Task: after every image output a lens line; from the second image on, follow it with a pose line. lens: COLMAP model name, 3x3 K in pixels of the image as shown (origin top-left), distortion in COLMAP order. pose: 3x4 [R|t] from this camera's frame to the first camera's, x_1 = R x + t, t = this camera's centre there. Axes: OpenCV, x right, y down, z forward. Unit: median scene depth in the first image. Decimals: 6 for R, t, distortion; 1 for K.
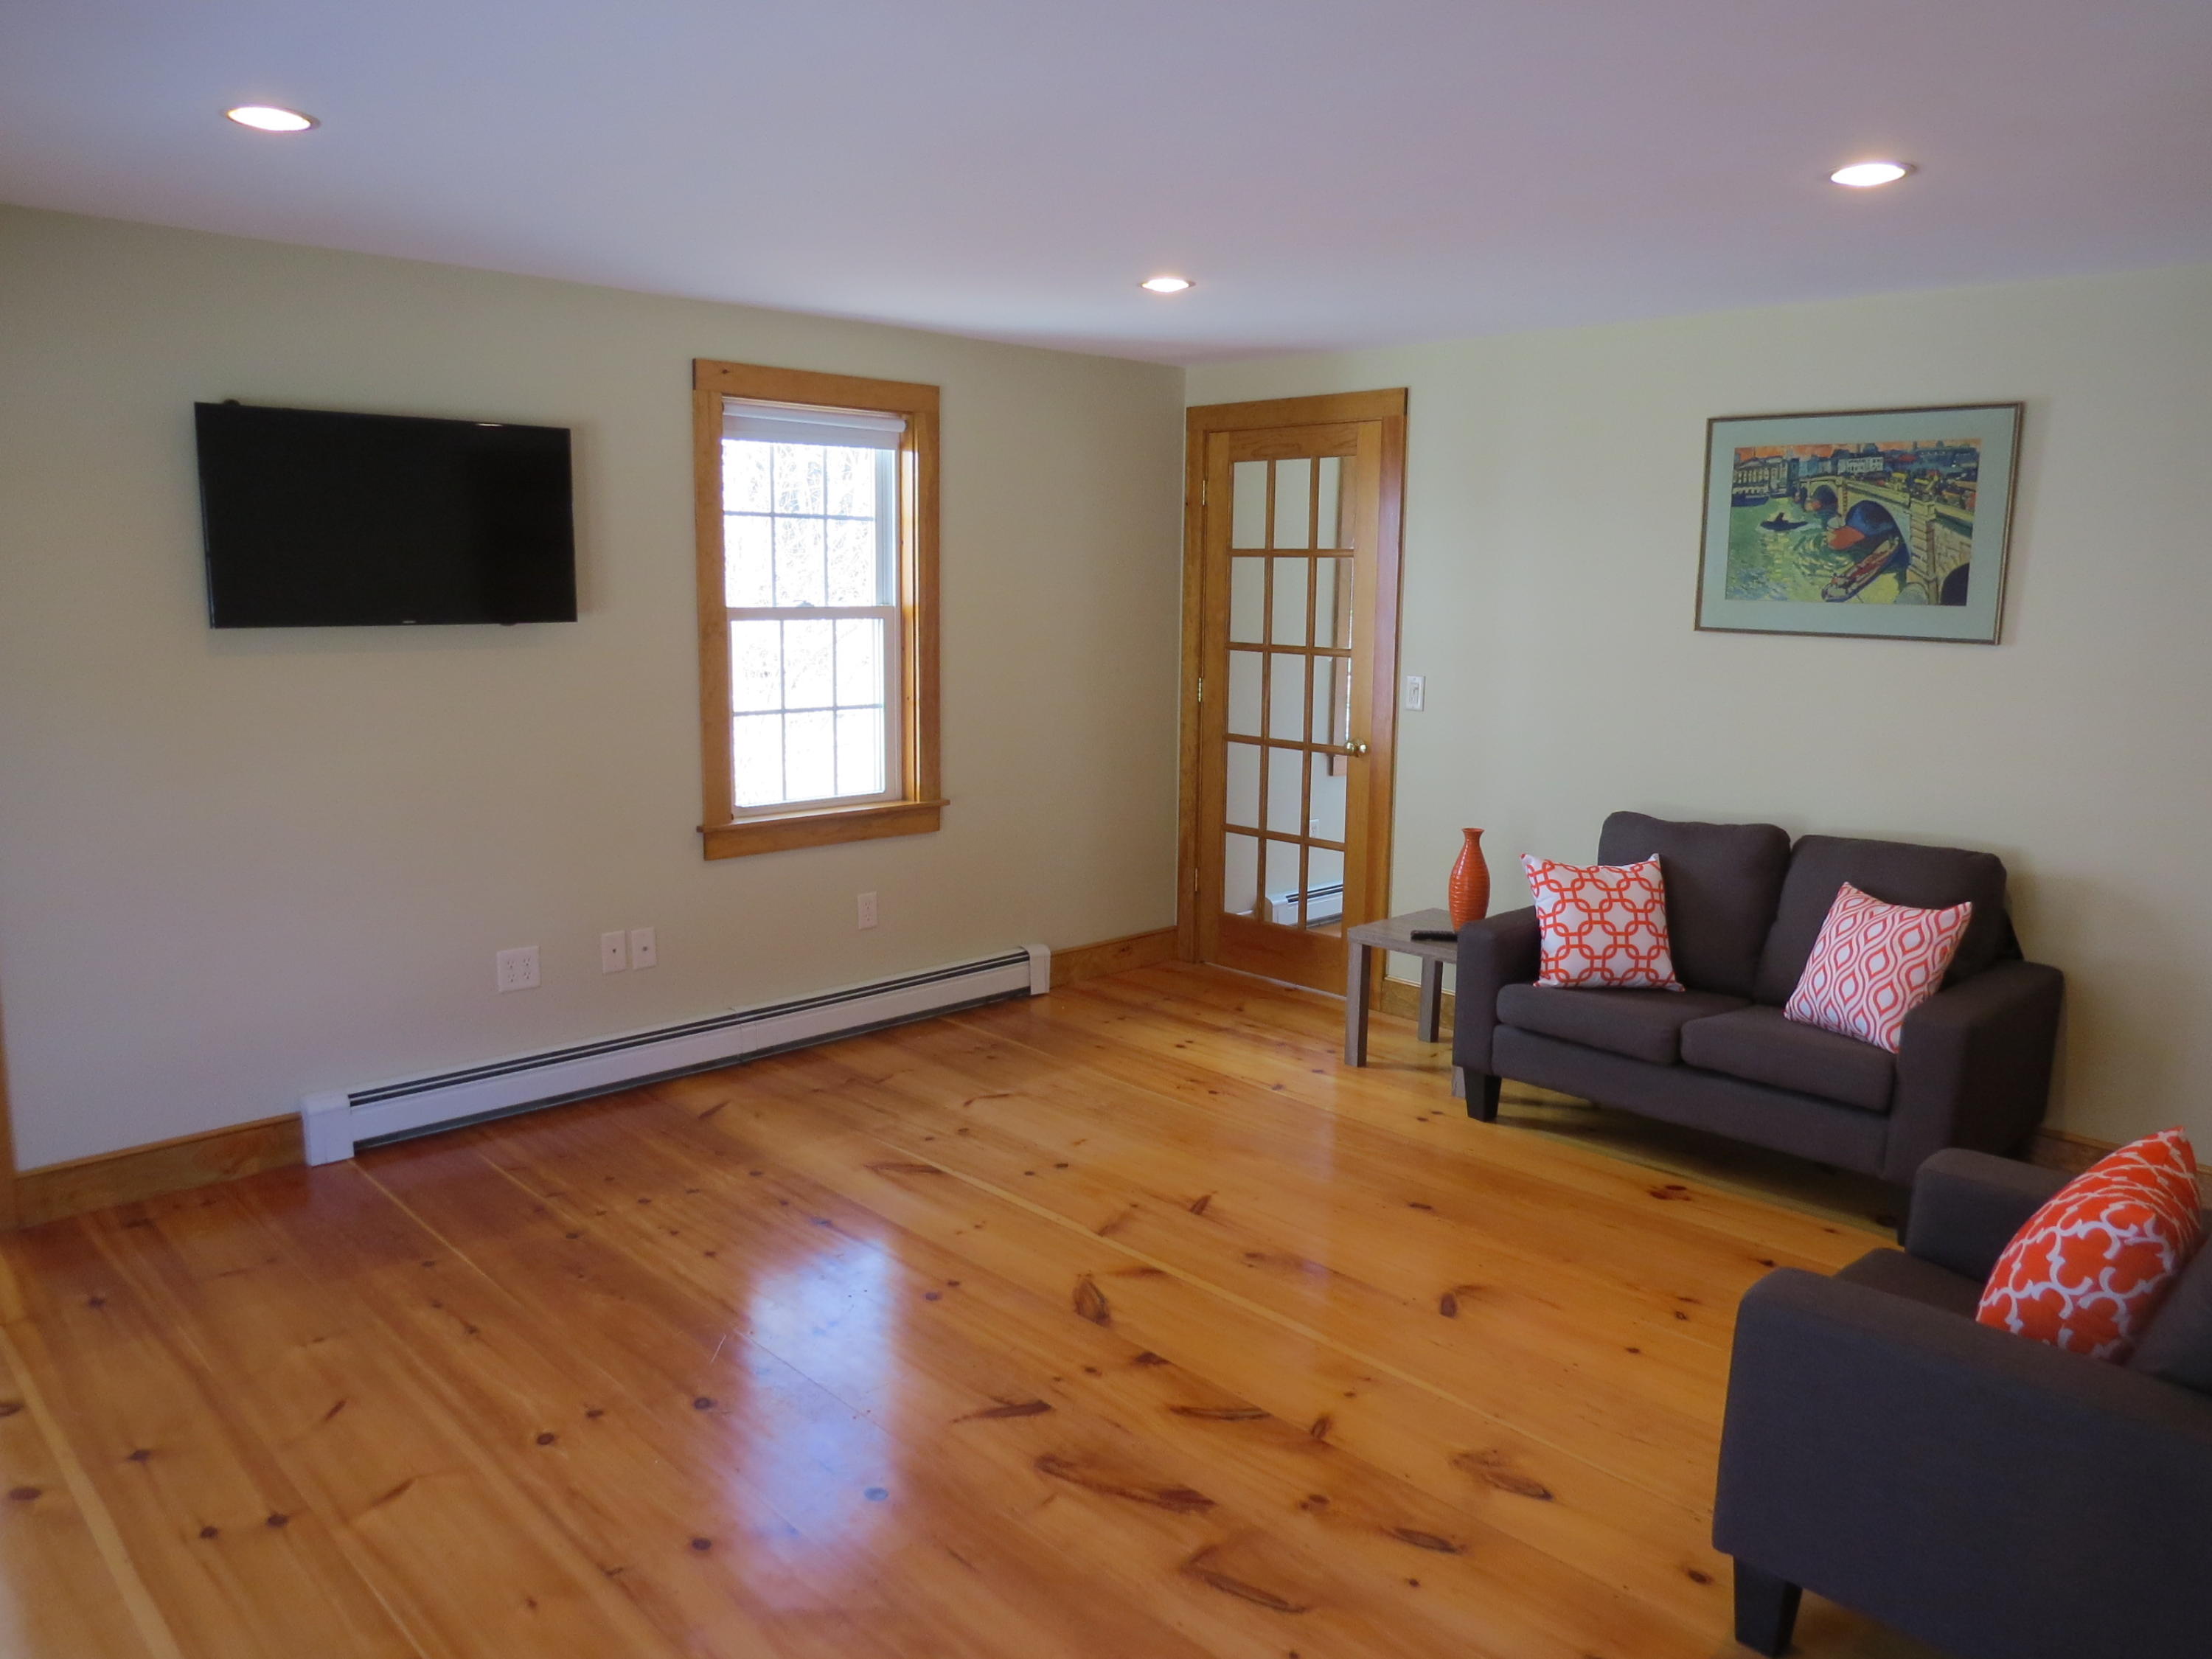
lens RADIAL K [[1577.0, 0, 1106.0], [0, 1577.0, 829.5], [0, 0, 1]] dist [0.002266, -0.059453]
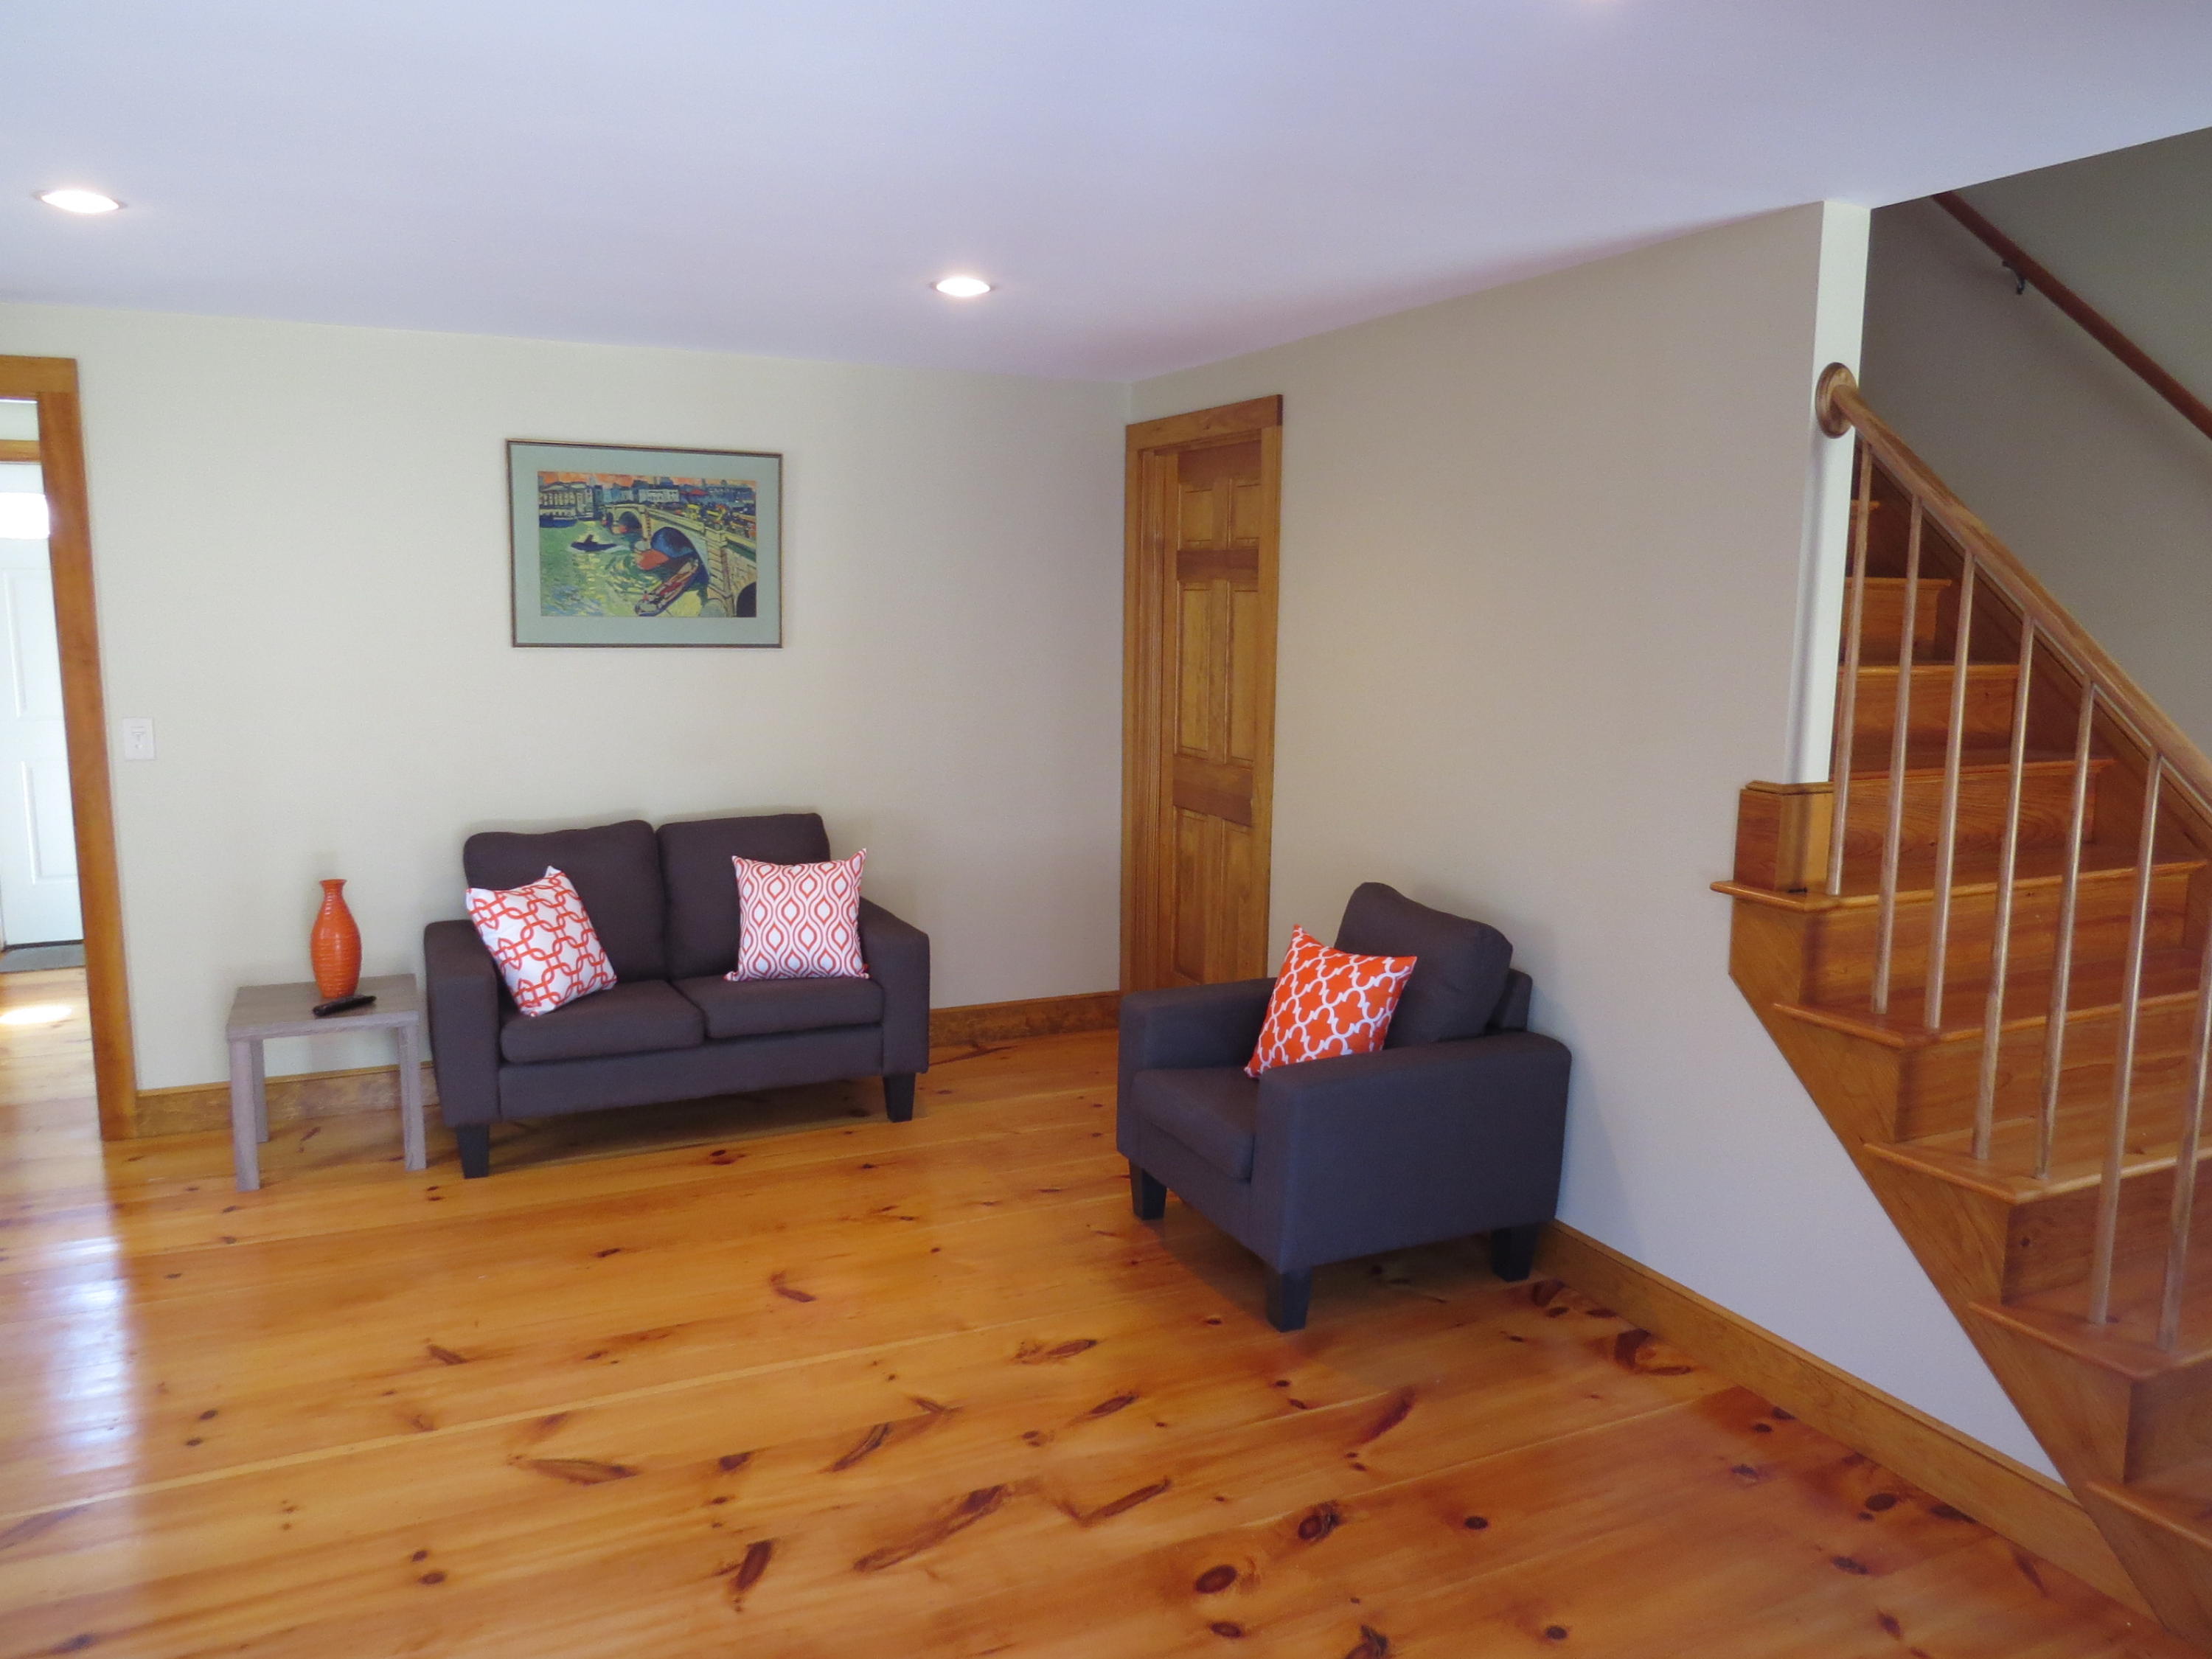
lens RADIAL K [[1582.3, 0, 1106.0], [0, 1582.3, 829.5], [0, 0, 1]] dist [-0.004466, -0.000688]
pose [[0.317743, -0.141285, 0.937591, -0.523552], [0.149456, 0.983938, 0.097619, -0.057376], [-0.936324, 0.109111, 0.333756, 0.339996]]
